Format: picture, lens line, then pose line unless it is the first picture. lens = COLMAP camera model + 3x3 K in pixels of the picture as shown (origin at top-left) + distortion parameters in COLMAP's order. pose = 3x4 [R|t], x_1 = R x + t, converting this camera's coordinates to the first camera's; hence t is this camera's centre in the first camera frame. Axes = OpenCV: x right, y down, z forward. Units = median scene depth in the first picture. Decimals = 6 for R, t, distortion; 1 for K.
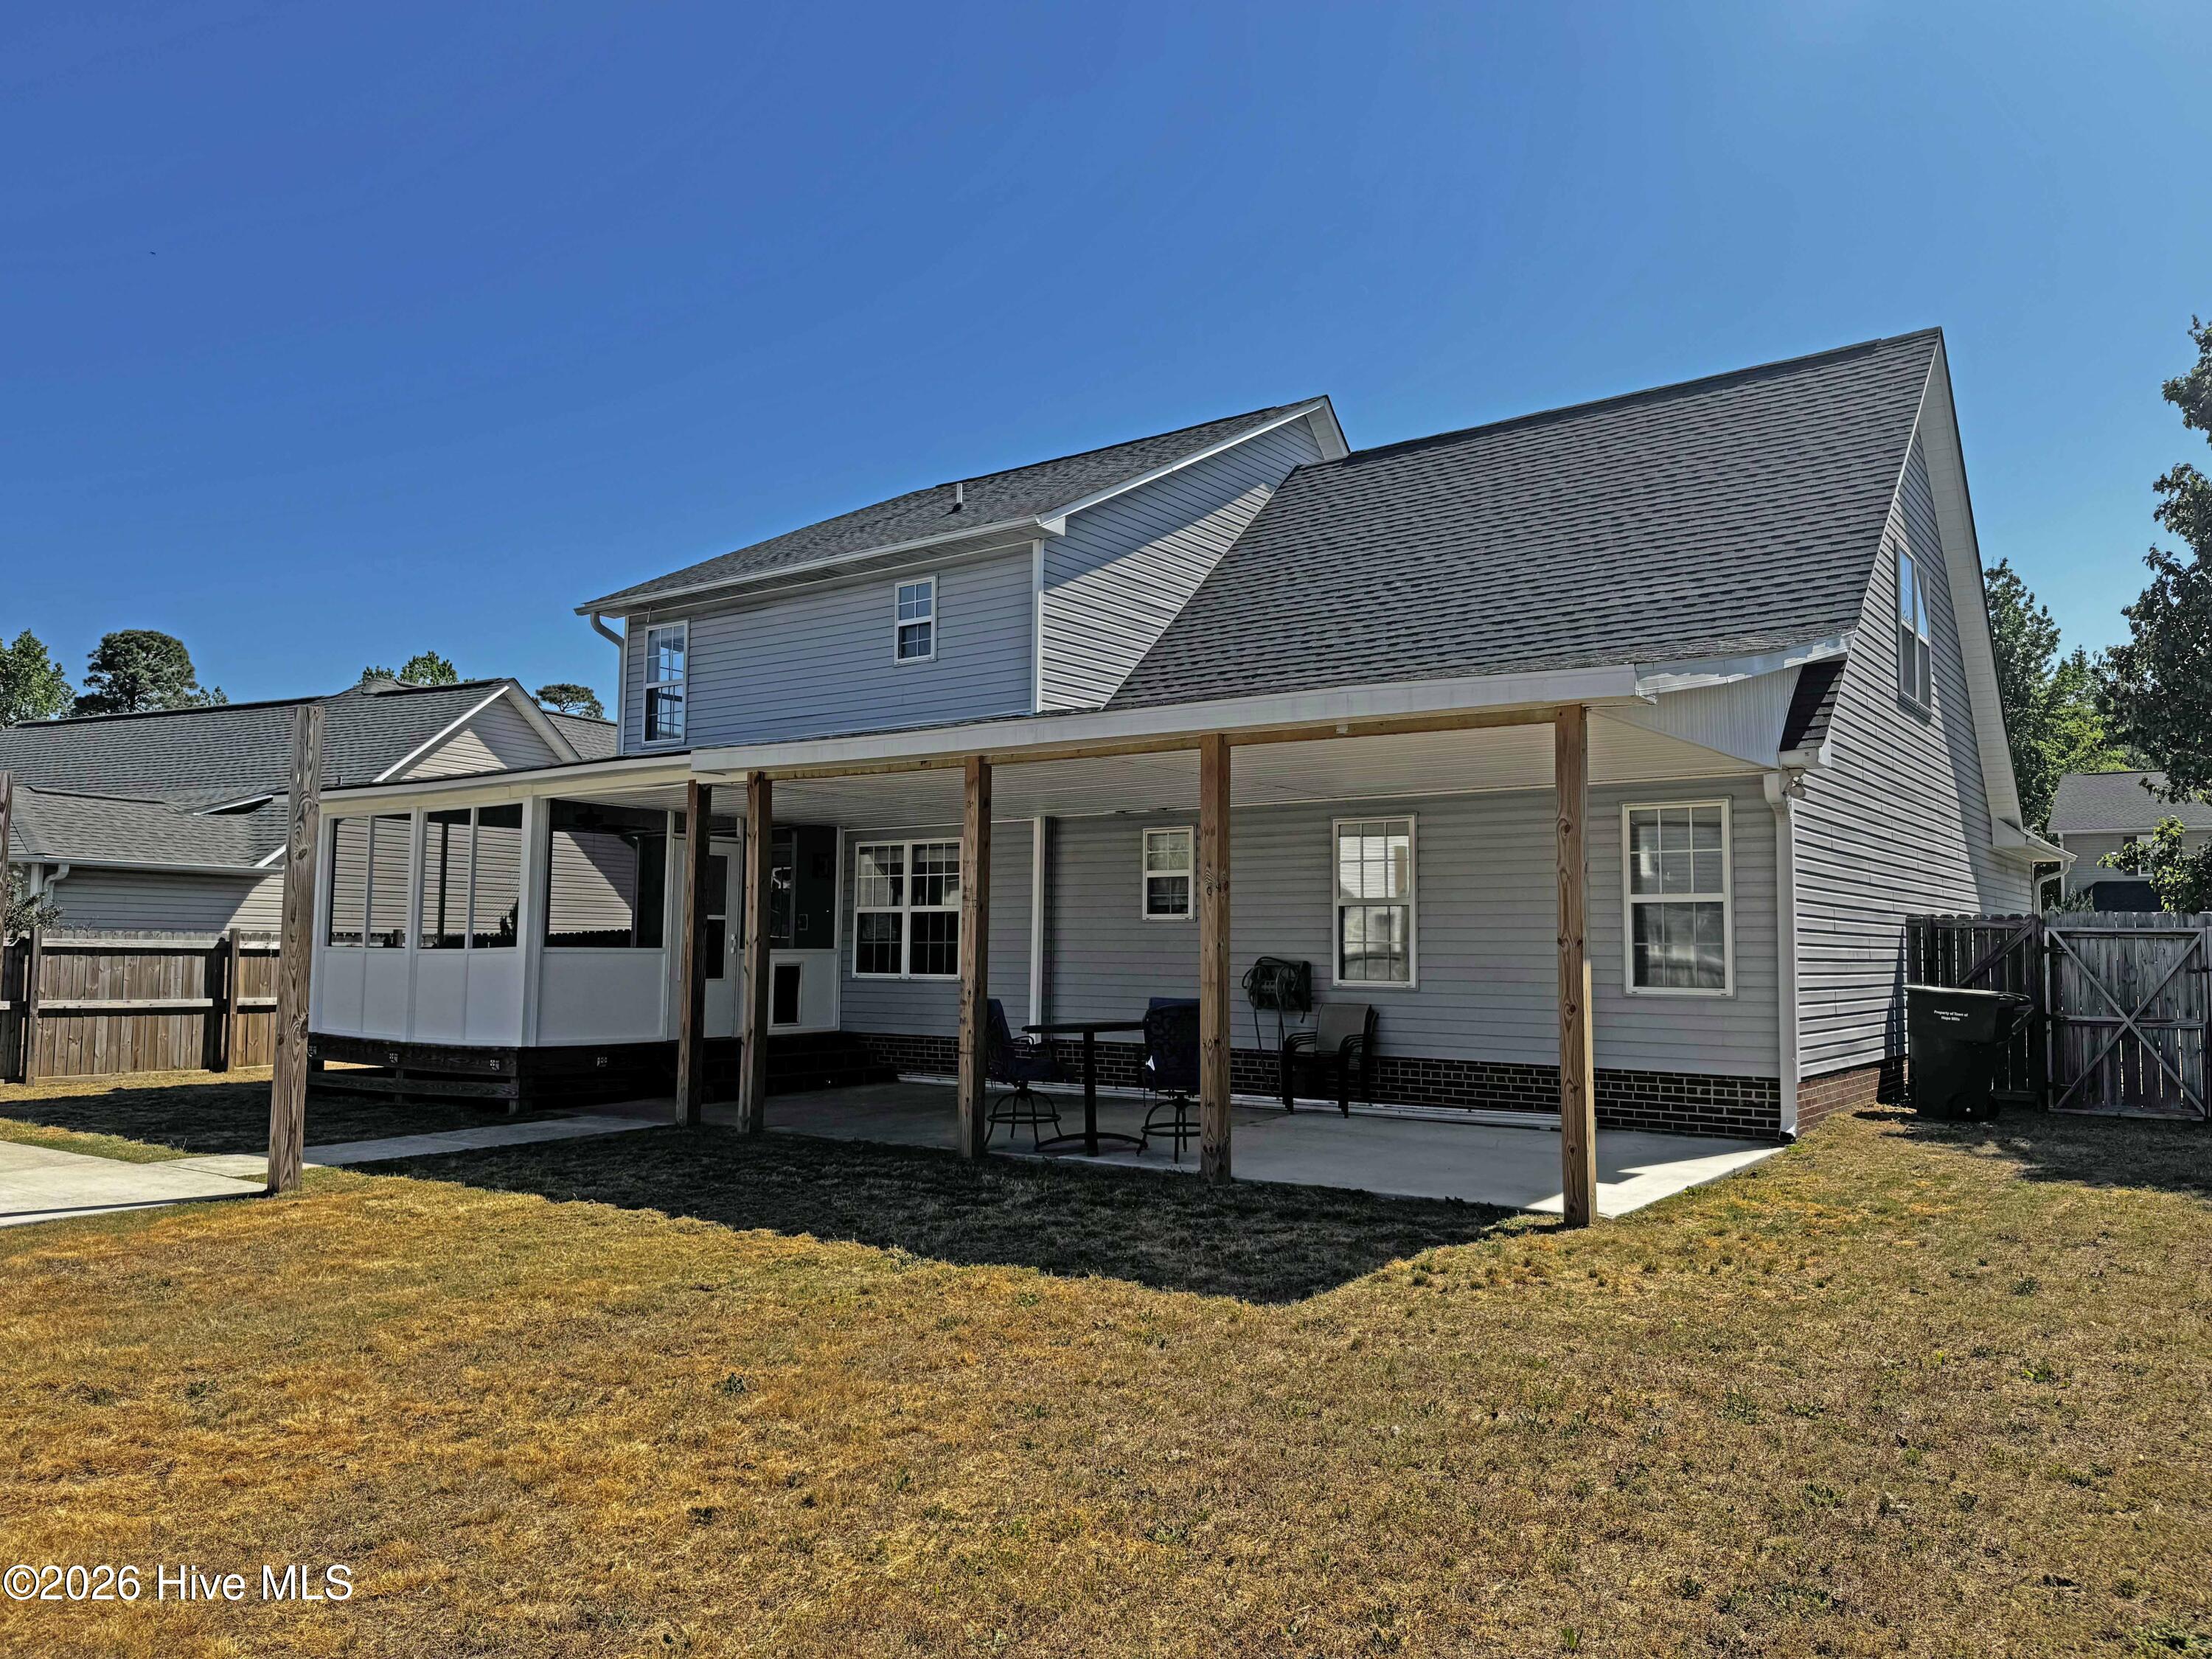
lens RADIAL K [[1613.4, 0, 1113.7], [0, 1613.4, 825.1], [0, 0, 1]] dist [0.025313, -0.006853]
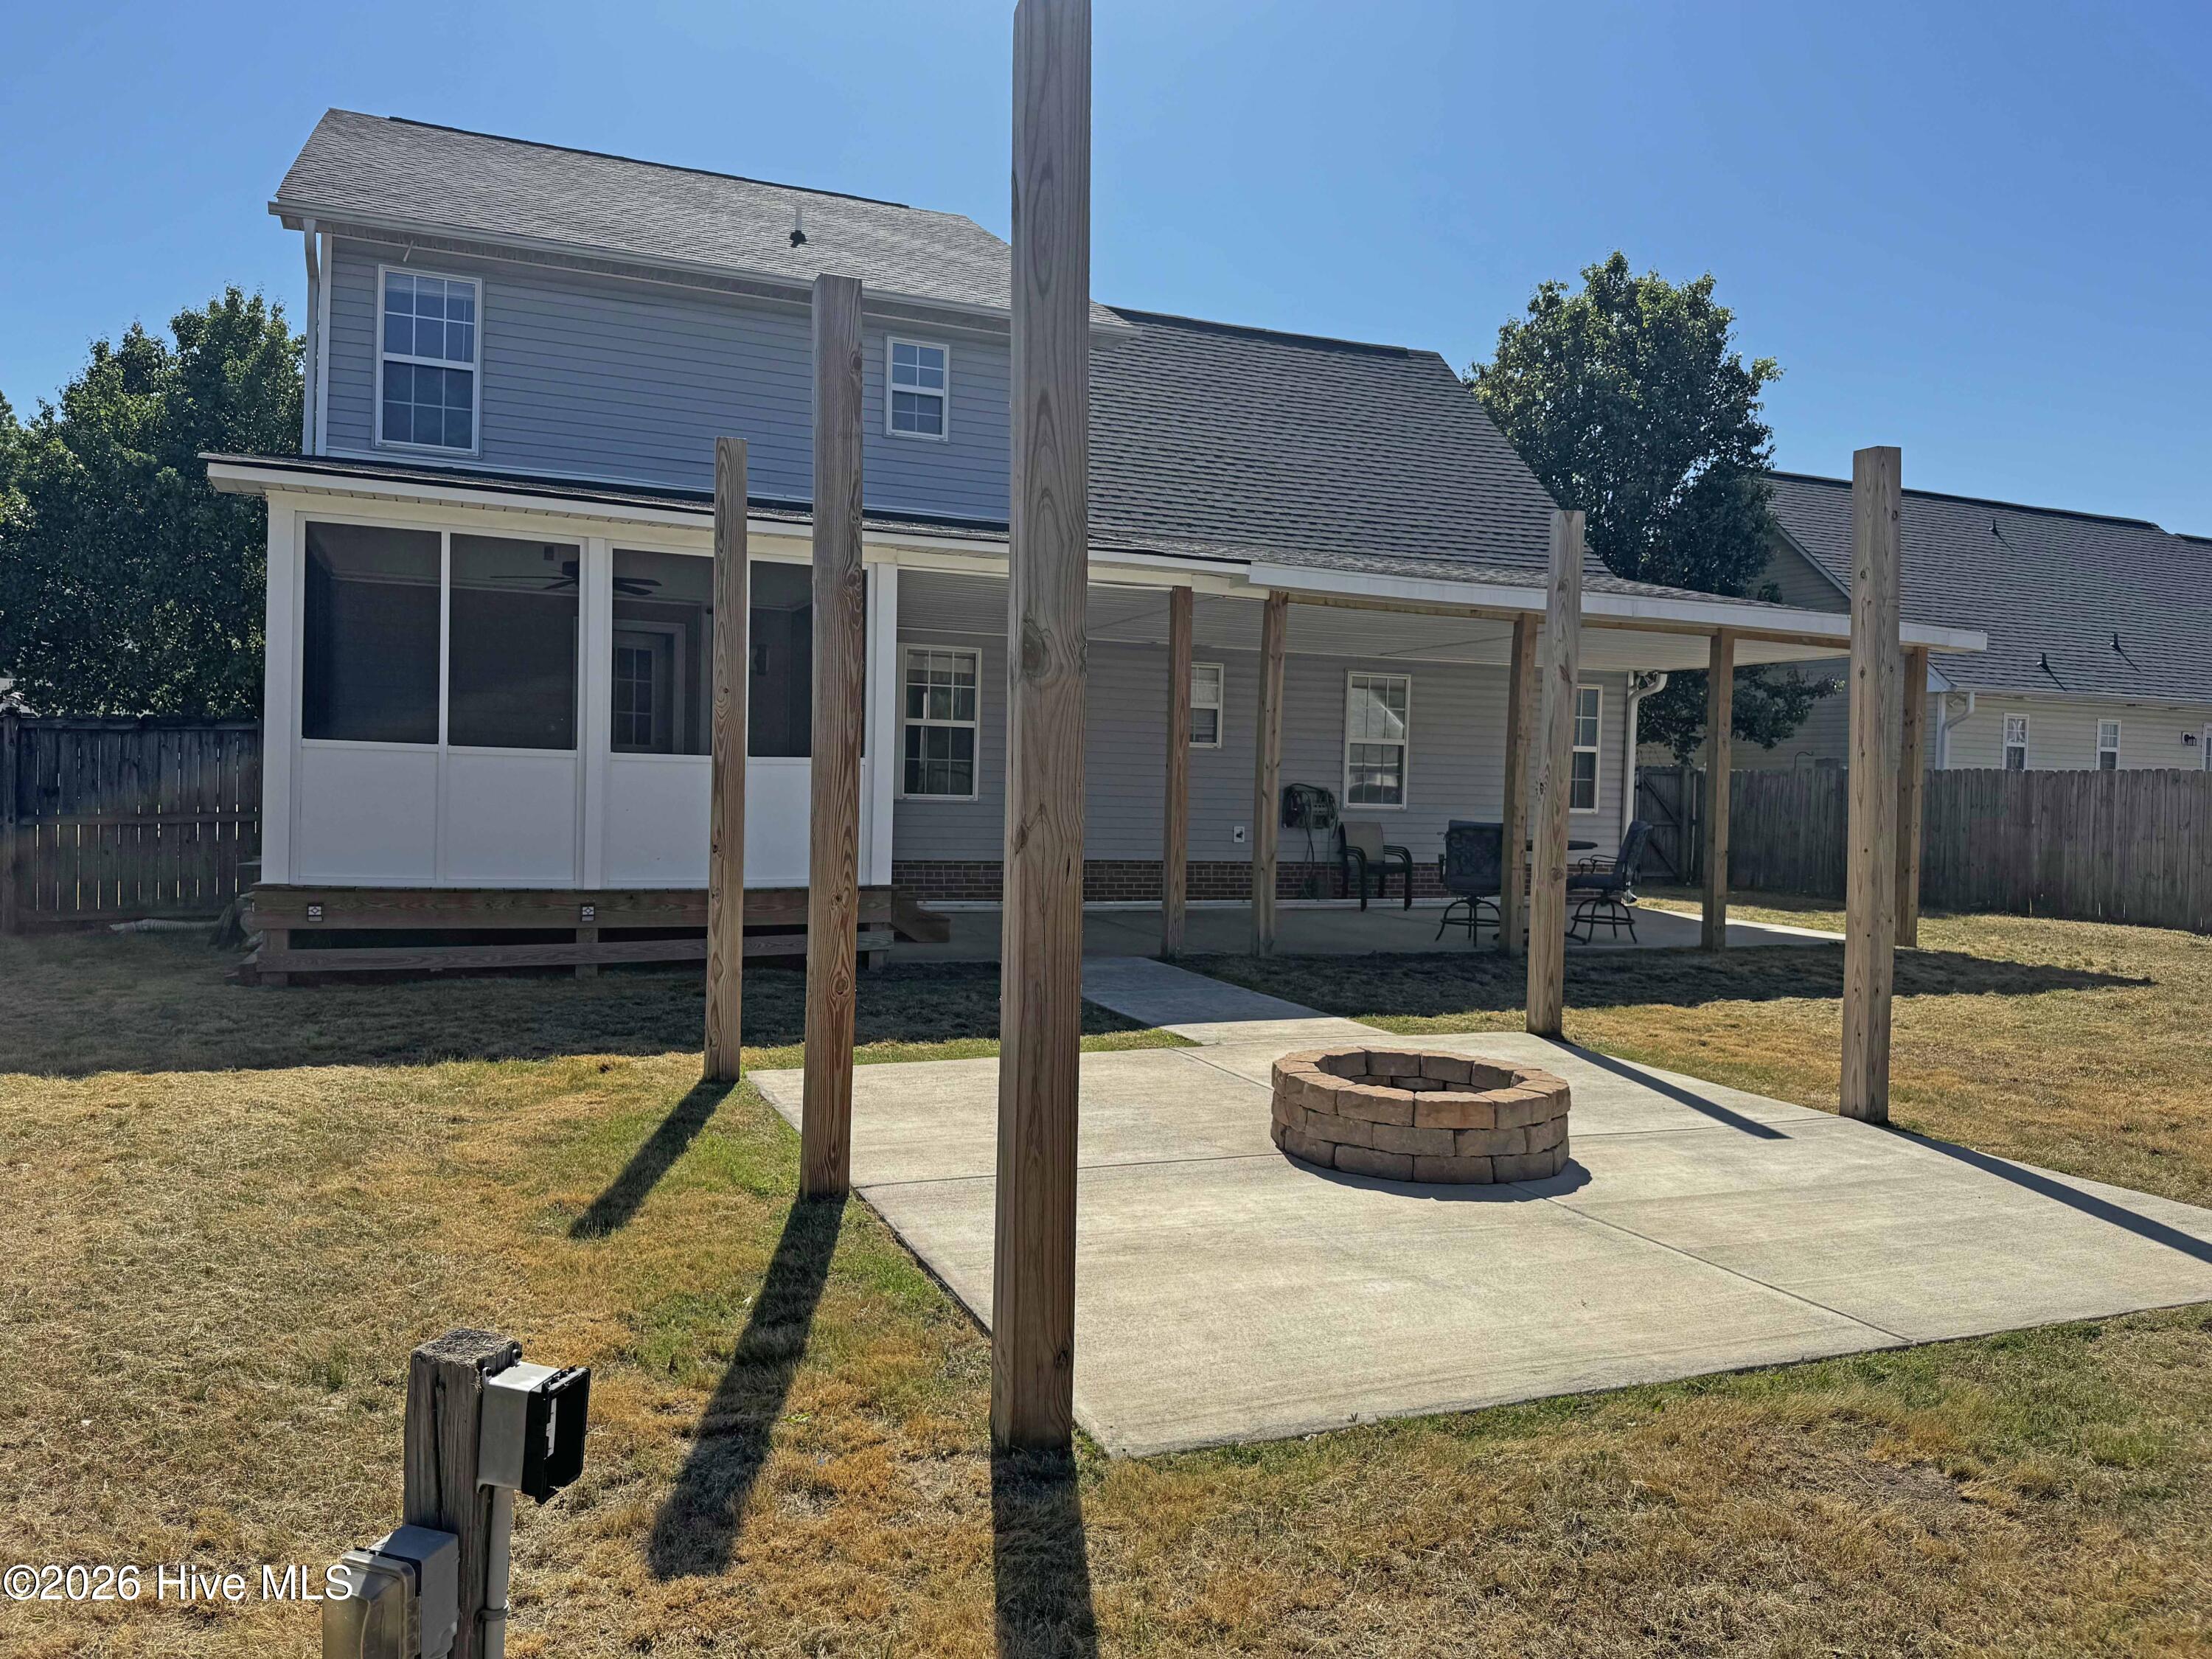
lens RADIAL K [[1613.4, 0, 1110.5], [0, 1613.4, 829.6], [0, 0, 1]] dist [0.025313, -0.006853]
pose [[0.526470, -0.012603, 0.850100, -0.827779], [-0.095975, 0.992618, 0.074154, 0.035060], [-0.844759, -0.120628, 0.521374, 0.435177]]
